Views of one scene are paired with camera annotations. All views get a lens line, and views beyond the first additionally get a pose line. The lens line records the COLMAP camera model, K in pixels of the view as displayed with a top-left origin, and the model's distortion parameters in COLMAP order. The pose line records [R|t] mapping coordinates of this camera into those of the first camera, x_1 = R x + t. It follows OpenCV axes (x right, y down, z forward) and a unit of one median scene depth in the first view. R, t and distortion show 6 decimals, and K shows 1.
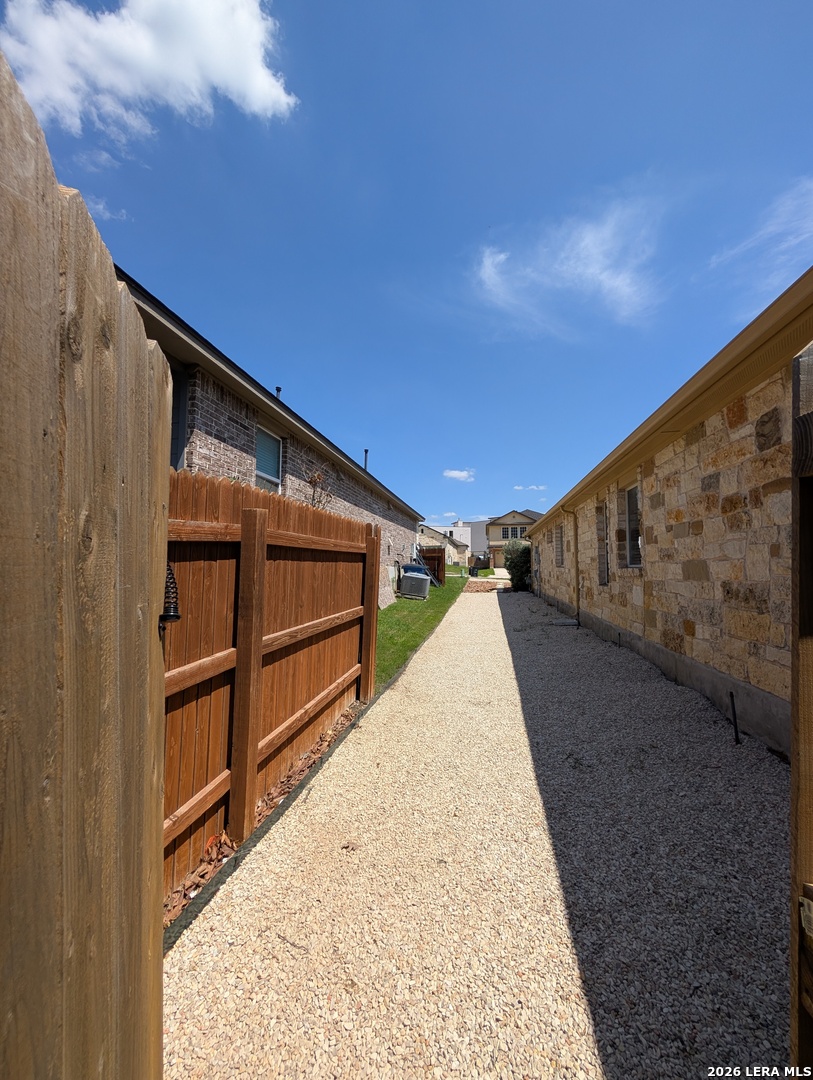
lens RADIAL K [[408.8, 0, 407.1], [0, 408.8, 542.5], [0, 0, 1]] dist [0.000312, 0.000193]
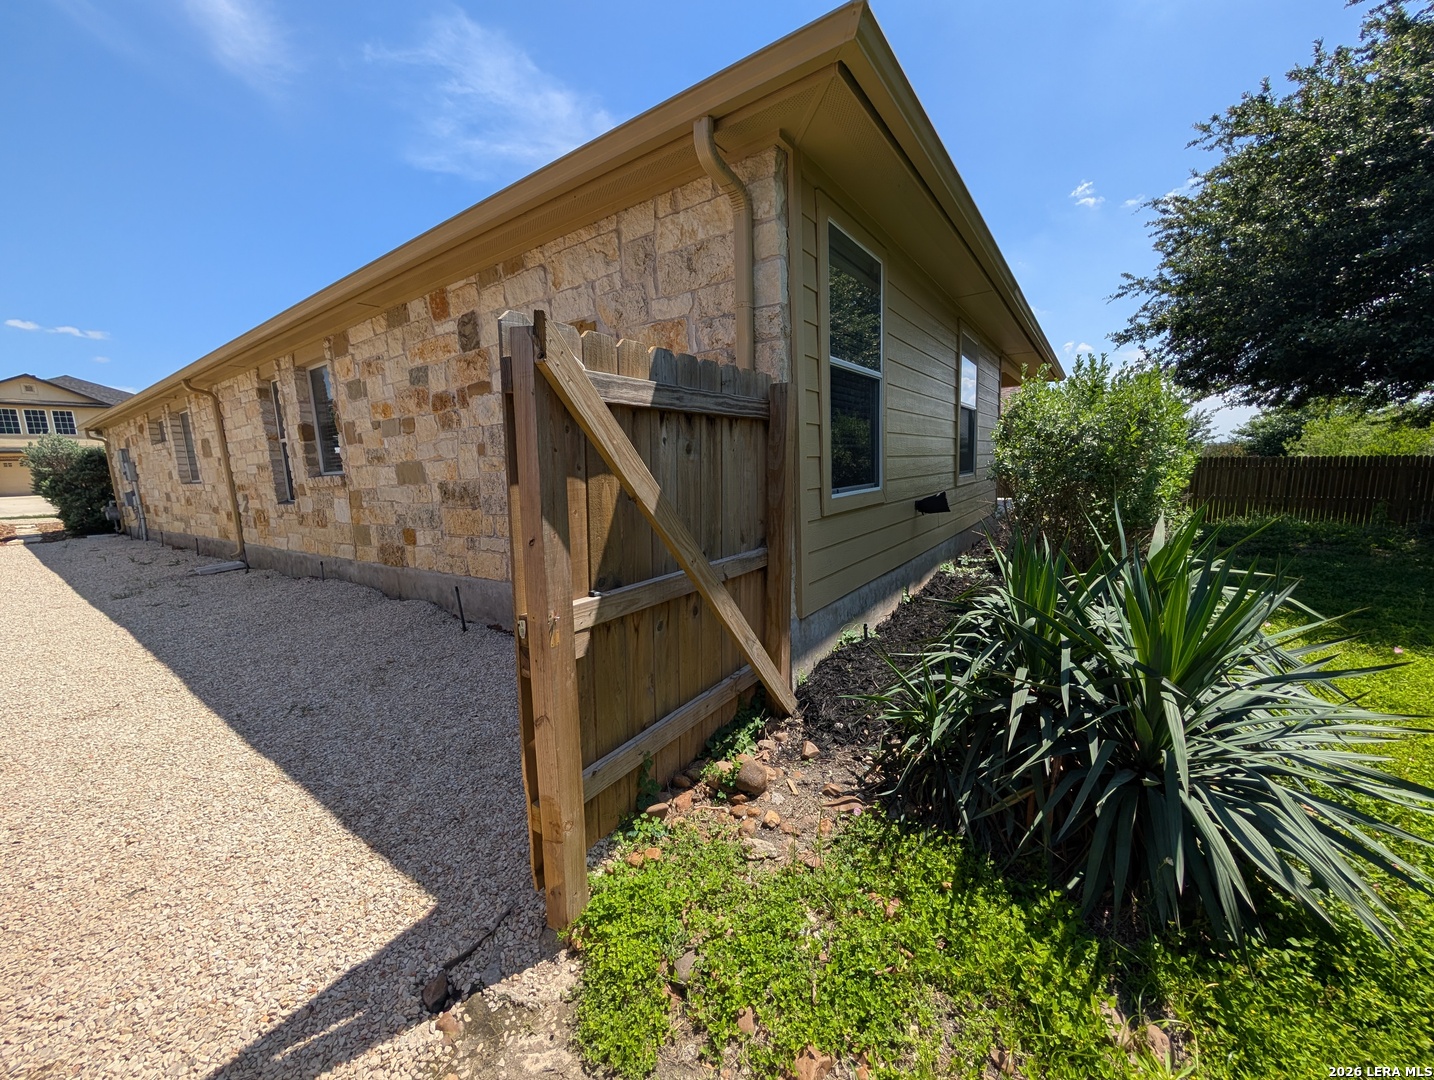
lens RADIAL K [[542.8, 0, 719.4], [0, 542.8, 541.1], [0, 0, 1]] dist [0.000312, 0.000193]
pose [[0.405784, -0.148724, 0.901788, -0.124545], [-0.008647, 0.986003, 0.166504, 0.009575], [-0.913928, -0.075362, 0.398818, -0.118153]]
